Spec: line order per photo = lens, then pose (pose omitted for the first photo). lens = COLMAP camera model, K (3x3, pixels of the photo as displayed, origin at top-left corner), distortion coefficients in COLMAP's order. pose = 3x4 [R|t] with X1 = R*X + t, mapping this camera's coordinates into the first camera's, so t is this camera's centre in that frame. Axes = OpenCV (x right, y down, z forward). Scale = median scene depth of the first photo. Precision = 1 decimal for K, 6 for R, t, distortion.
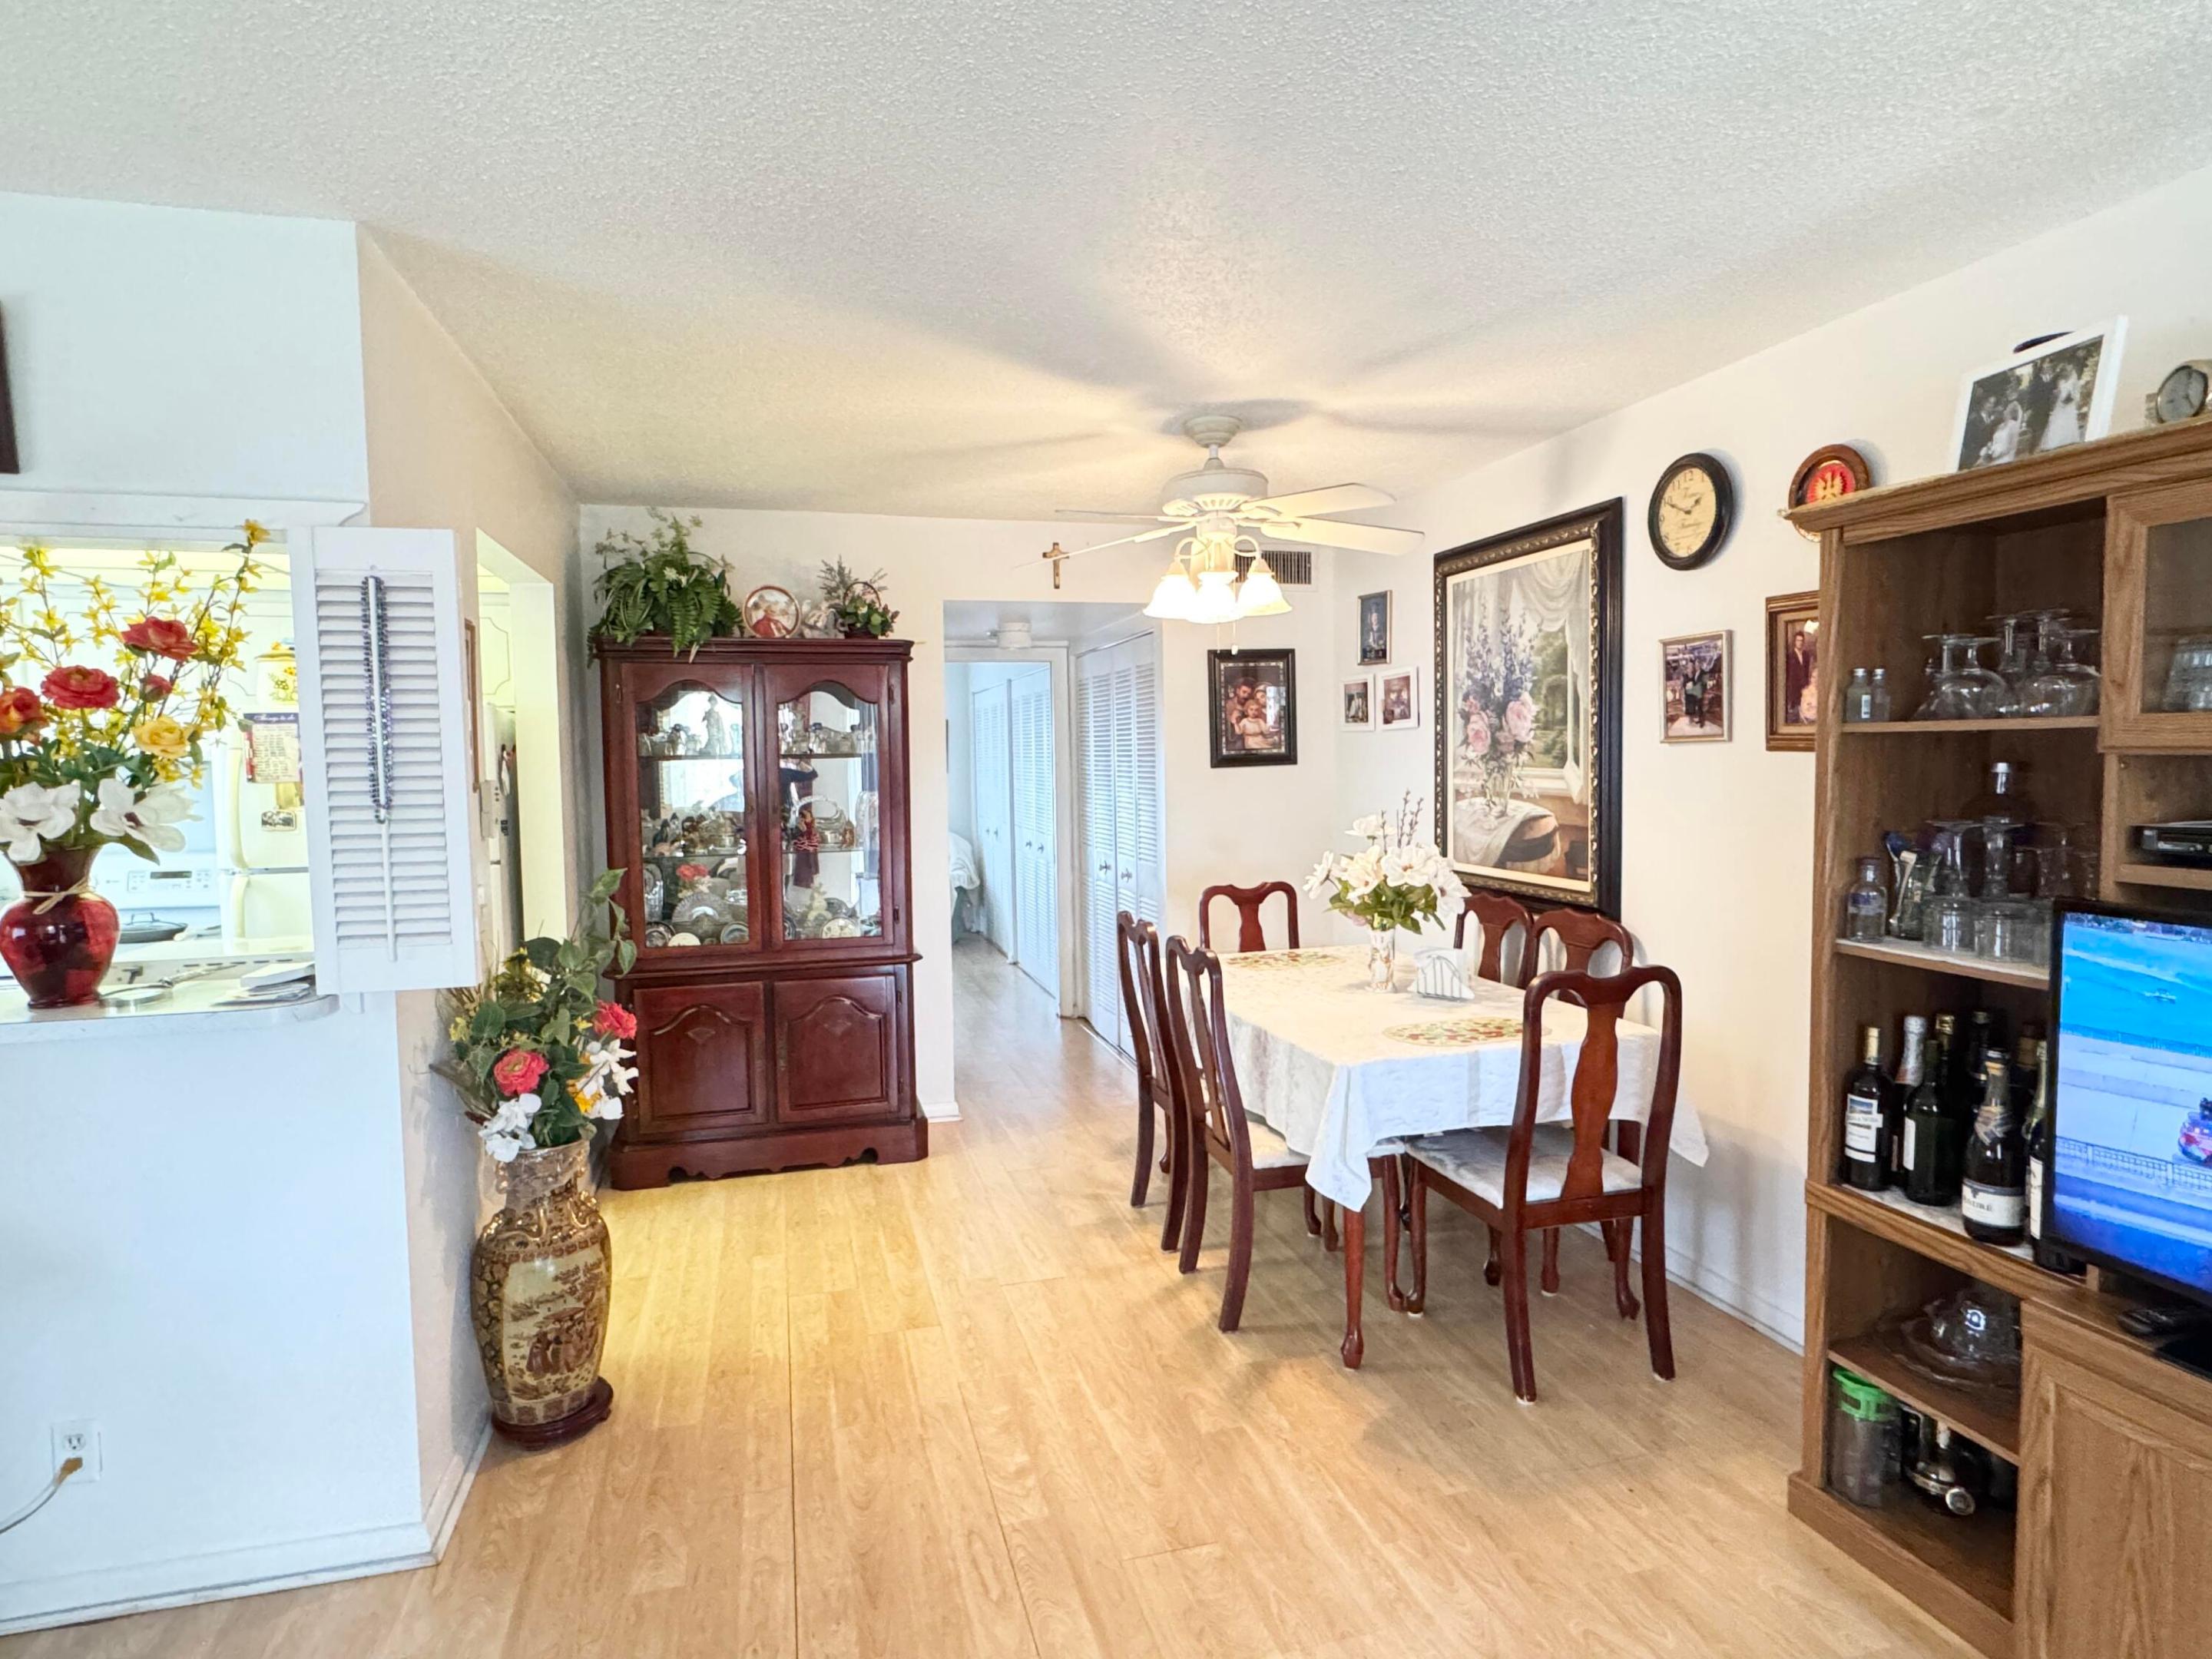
lens RADIAL K [[1205.7, 0, 1102.1], [0, 1205.7, 827.7], [0, 0, 1]] dist [-0.004864, 0.004354]
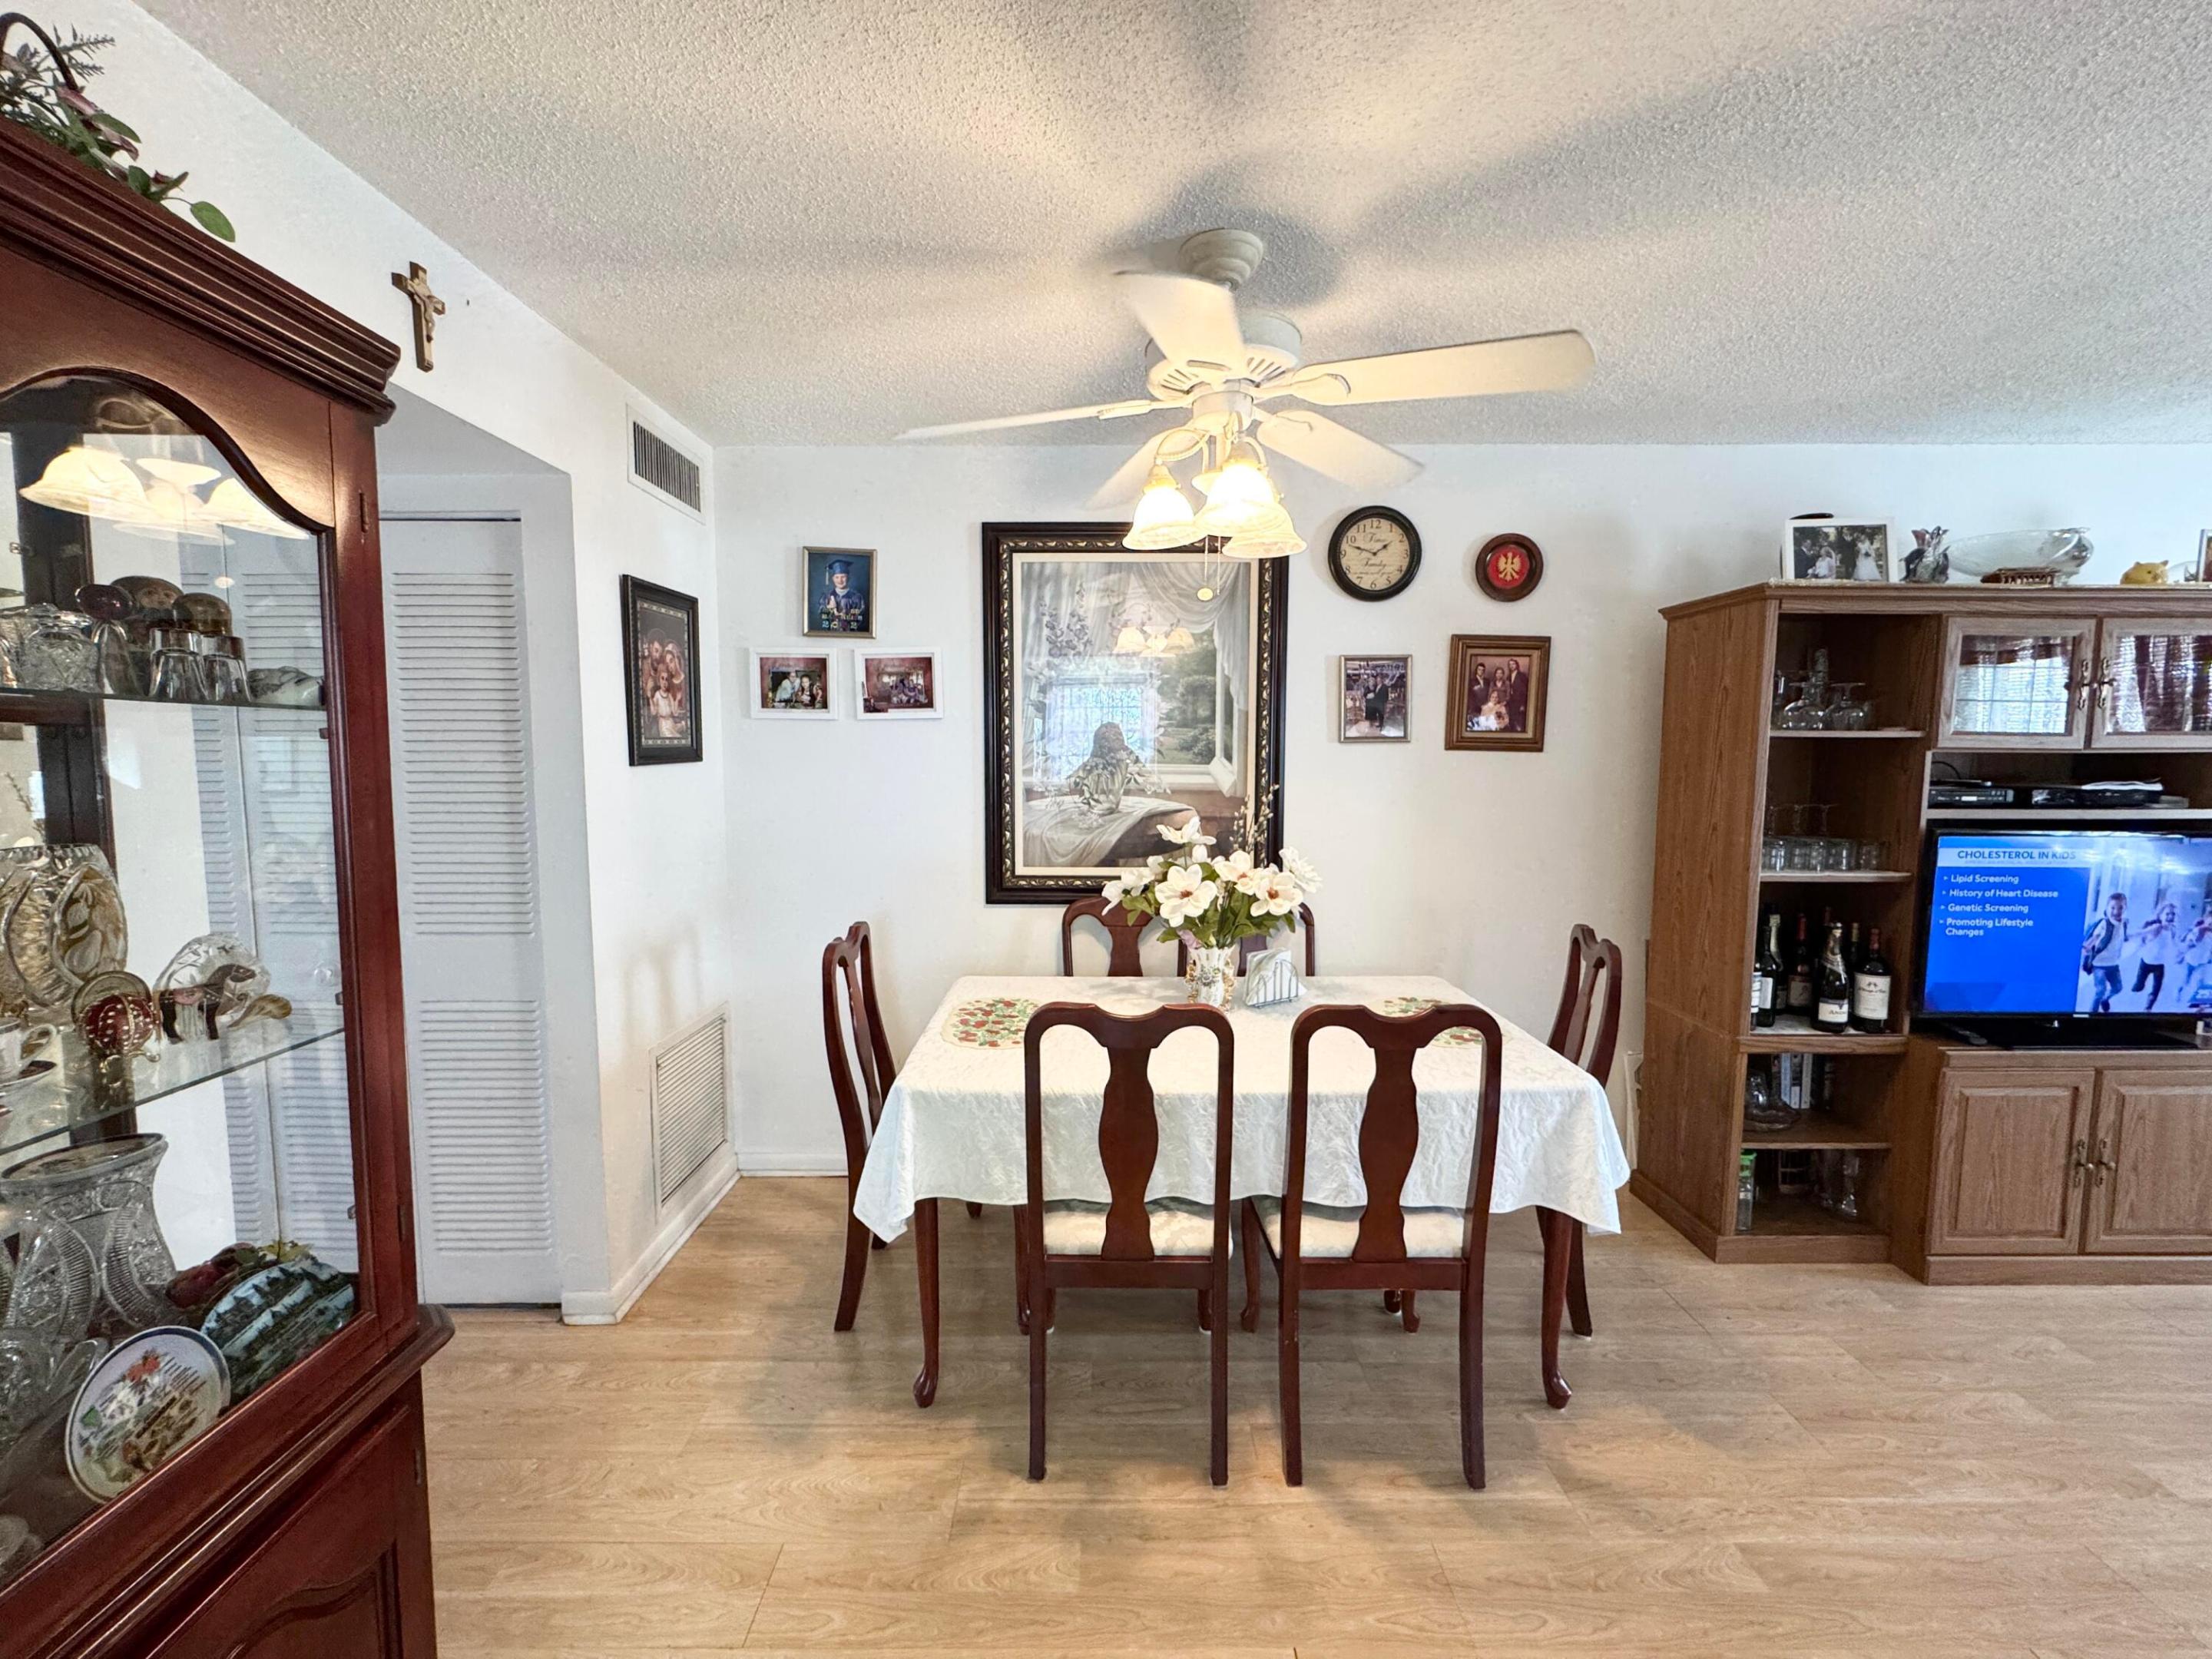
lens RADIAL K [[887.4, 0, 1106.5], [0, 887.4, 823.7], [0, 0, 1]] dist [0.000381, 0.000599]
pose [[0.259280, -0.060078, 0.963932, -0.402505], [0.053761, 0.997414, 0.047704, -0.039239], [-0.964305, 0.039453, 0.261840, 0.888032]]
